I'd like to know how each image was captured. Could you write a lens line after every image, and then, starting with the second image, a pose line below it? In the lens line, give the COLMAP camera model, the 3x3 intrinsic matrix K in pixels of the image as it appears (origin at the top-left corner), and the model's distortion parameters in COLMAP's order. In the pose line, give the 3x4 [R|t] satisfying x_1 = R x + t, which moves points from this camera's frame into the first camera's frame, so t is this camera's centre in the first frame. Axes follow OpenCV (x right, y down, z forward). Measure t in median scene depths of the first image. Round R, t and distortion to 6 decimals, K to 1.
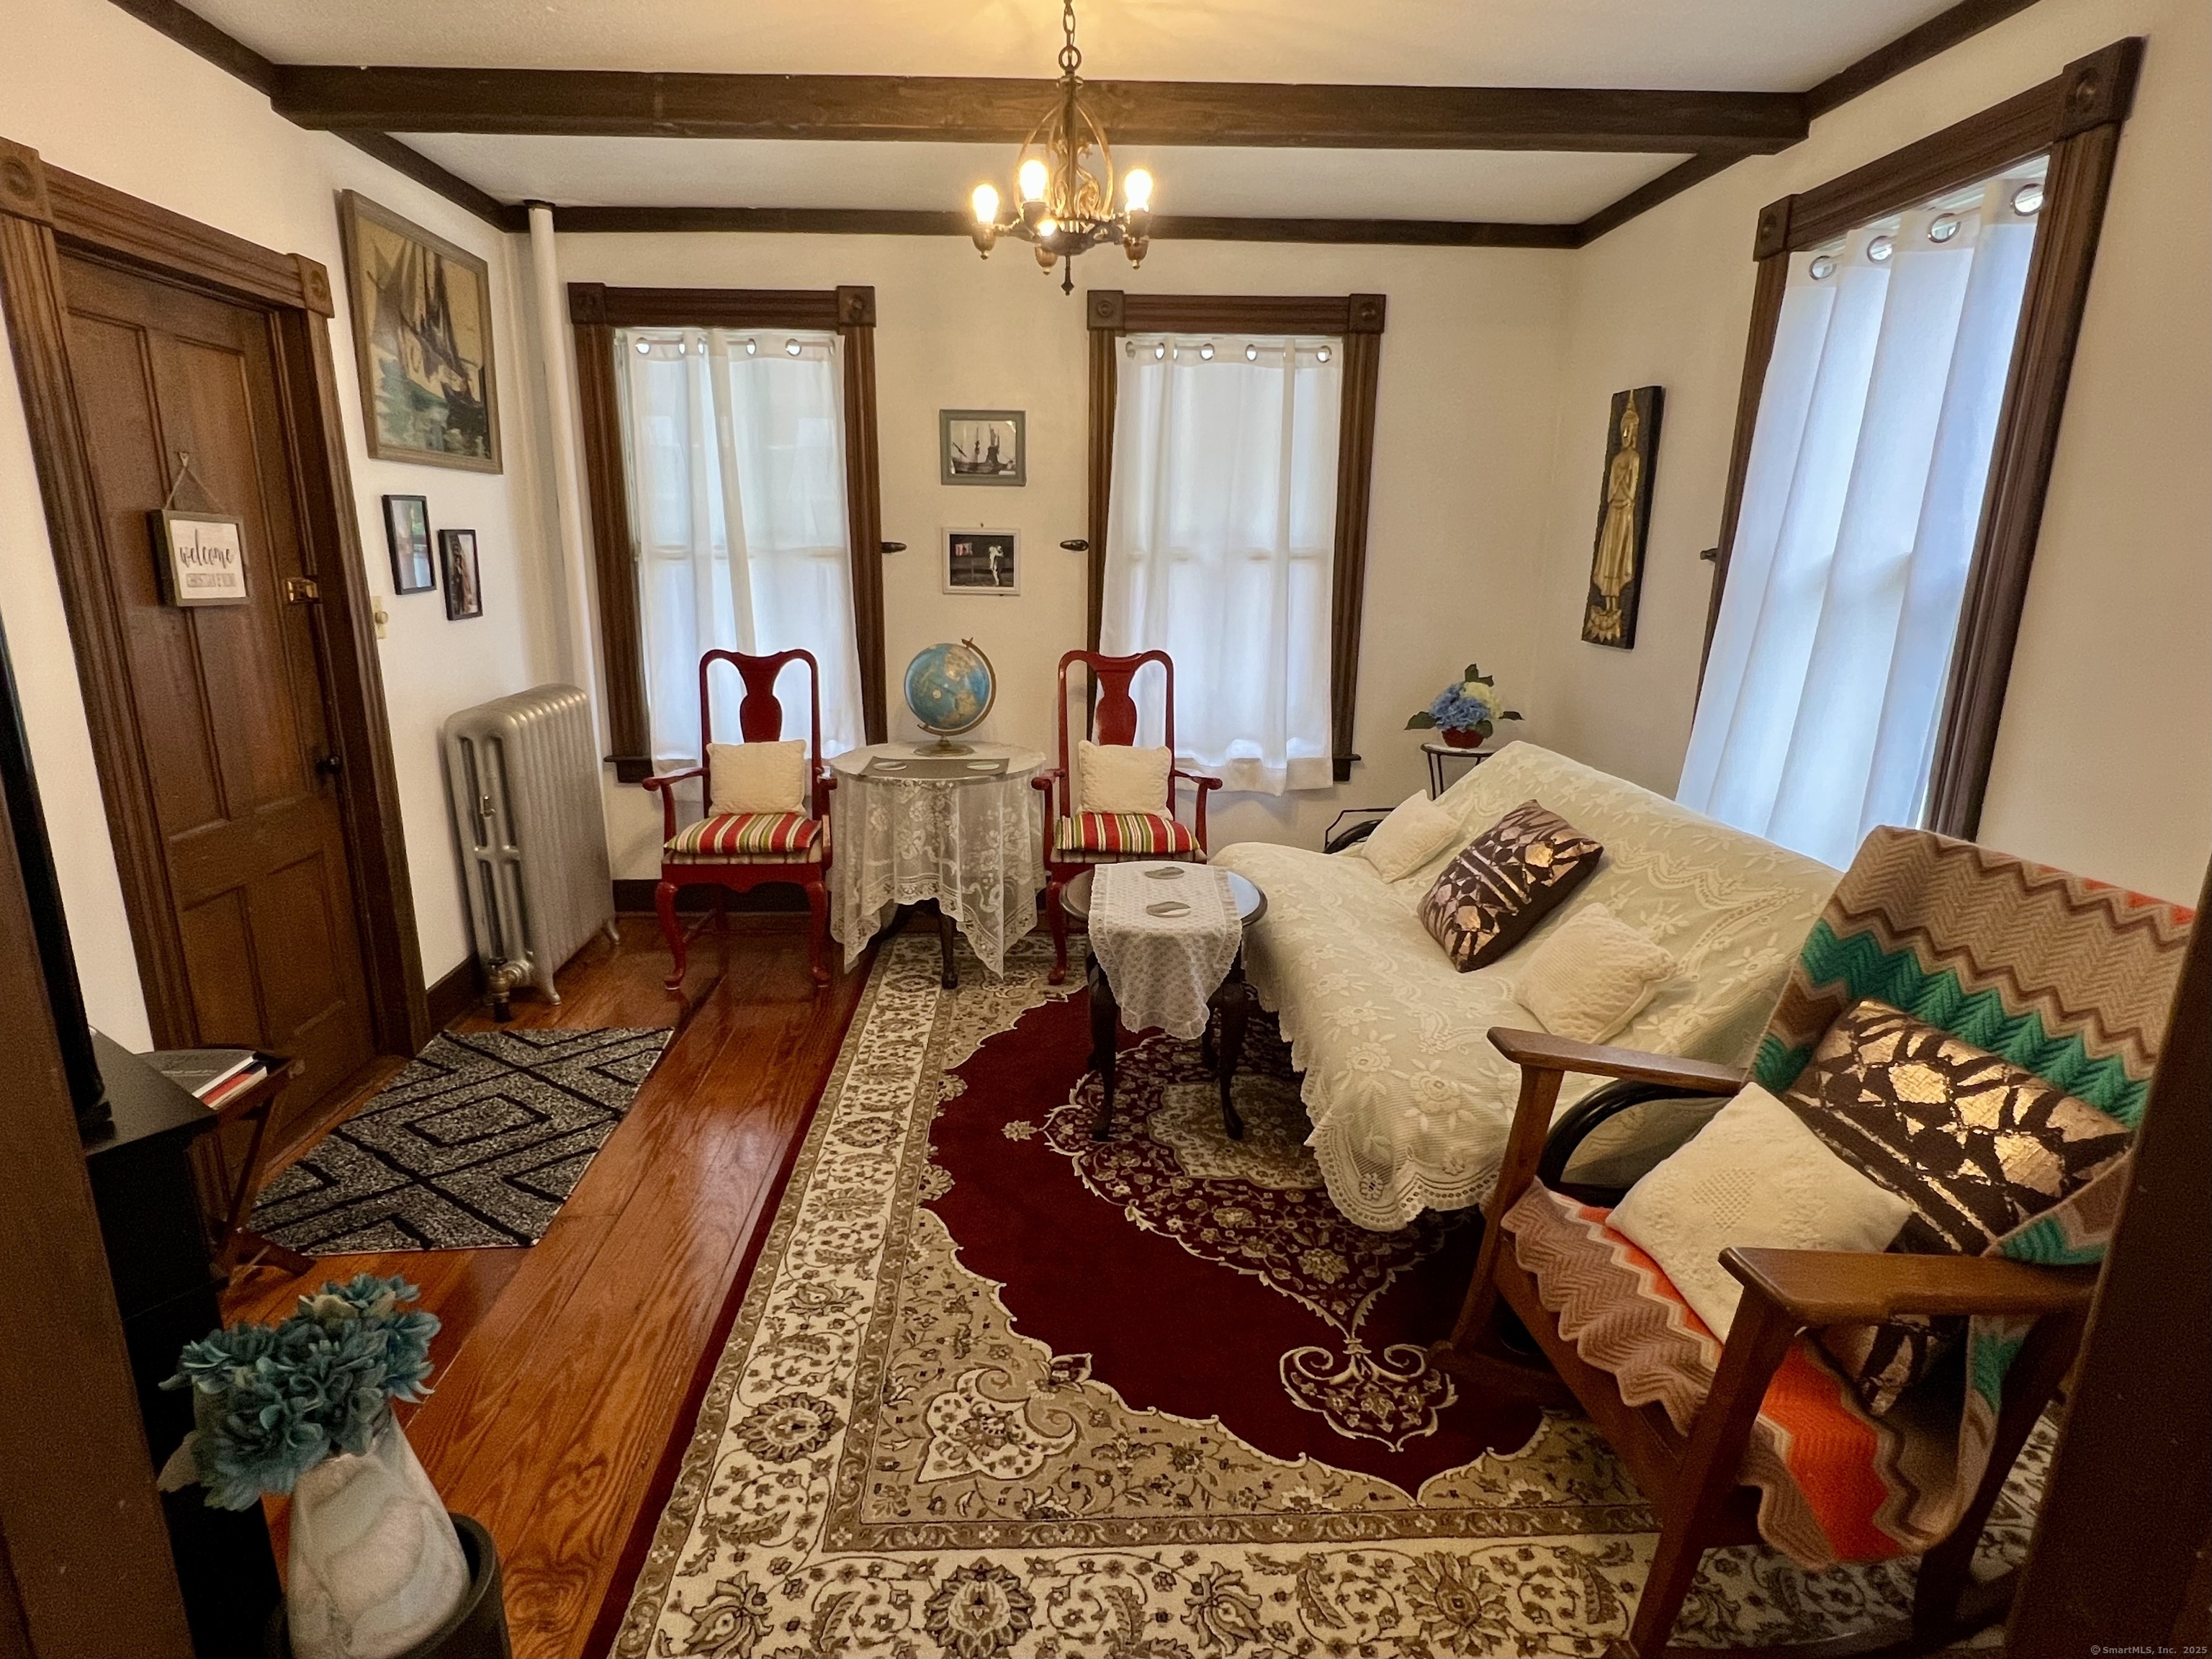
lens RADIAL K [[1164.2, 0, 1104.6], [0, 1164.2, 834.4], [0, 0, 1]] dist [0.010635, -0.000149]
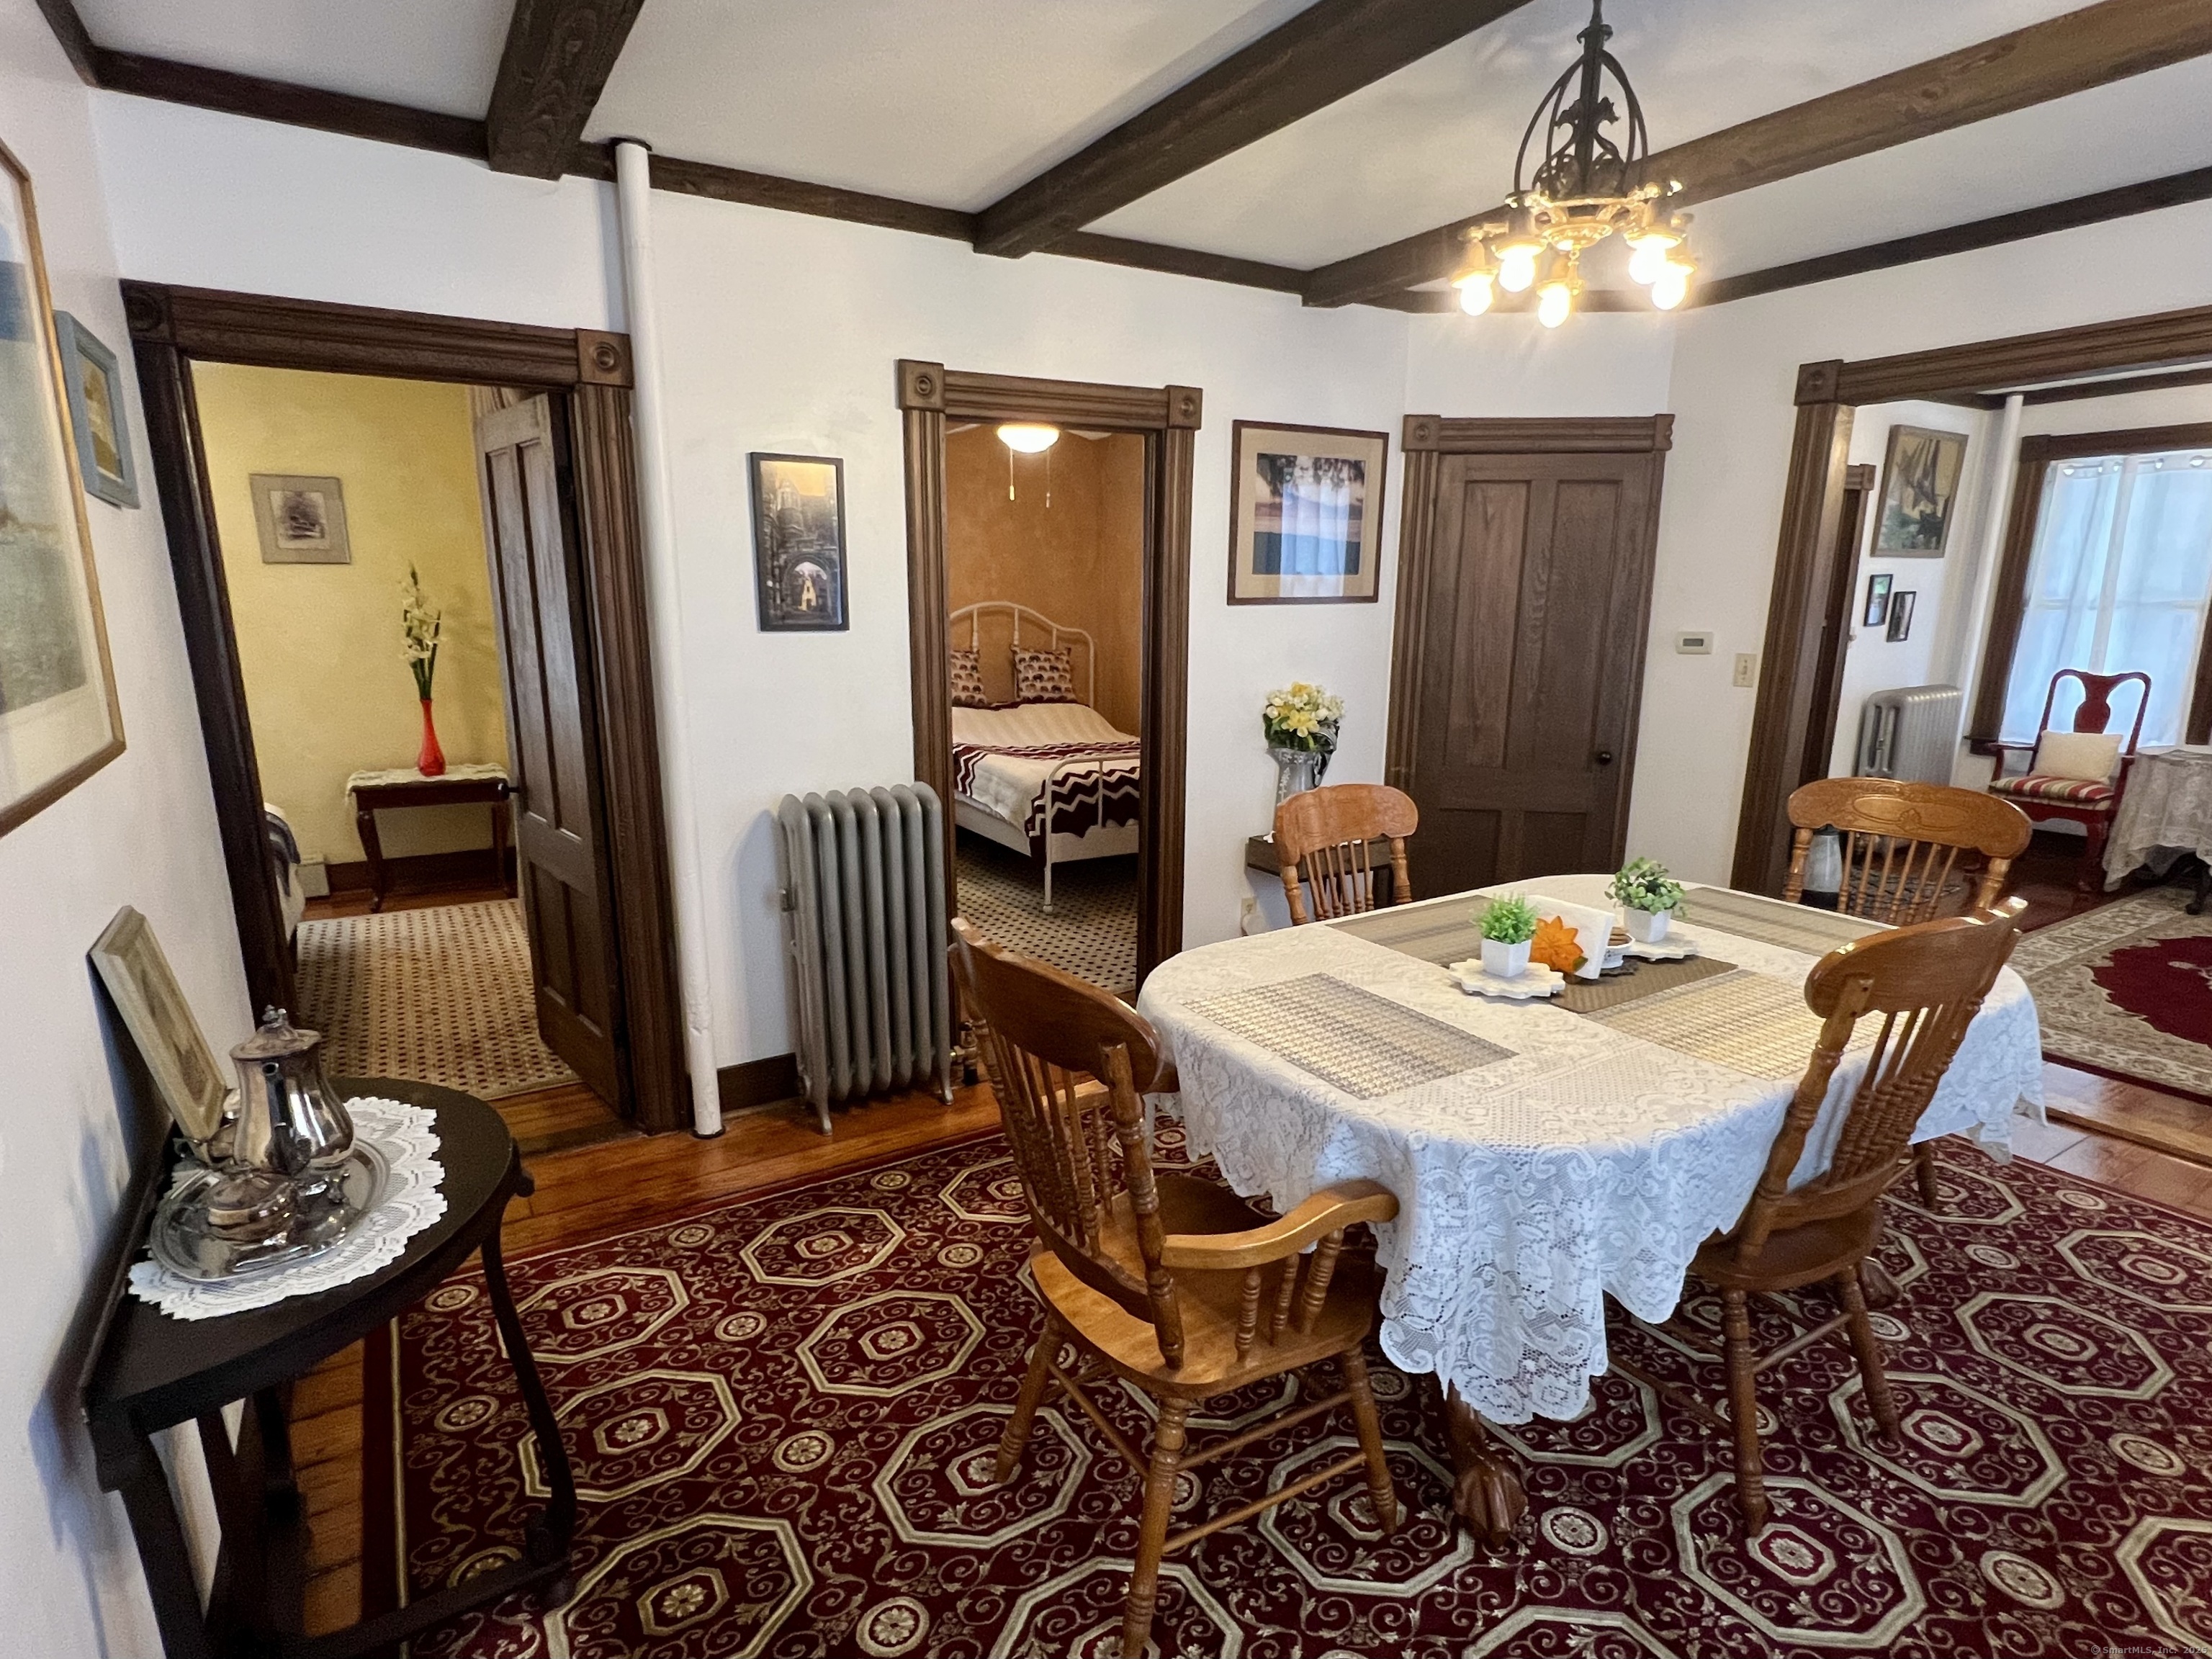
lens RADIAL K [[1164.2, 0, 1109.6], [0, 1164.2, 847.8], [0, 0, 1]] dist [0.010635, -0.000149]
pose [[0.483000, 0.184149, -0.856037, 0.441990], [-0.213193, 0.972947, 0.089009, 0.211378], [0.849270, 0.139509, 0.509193, -0.852469]]
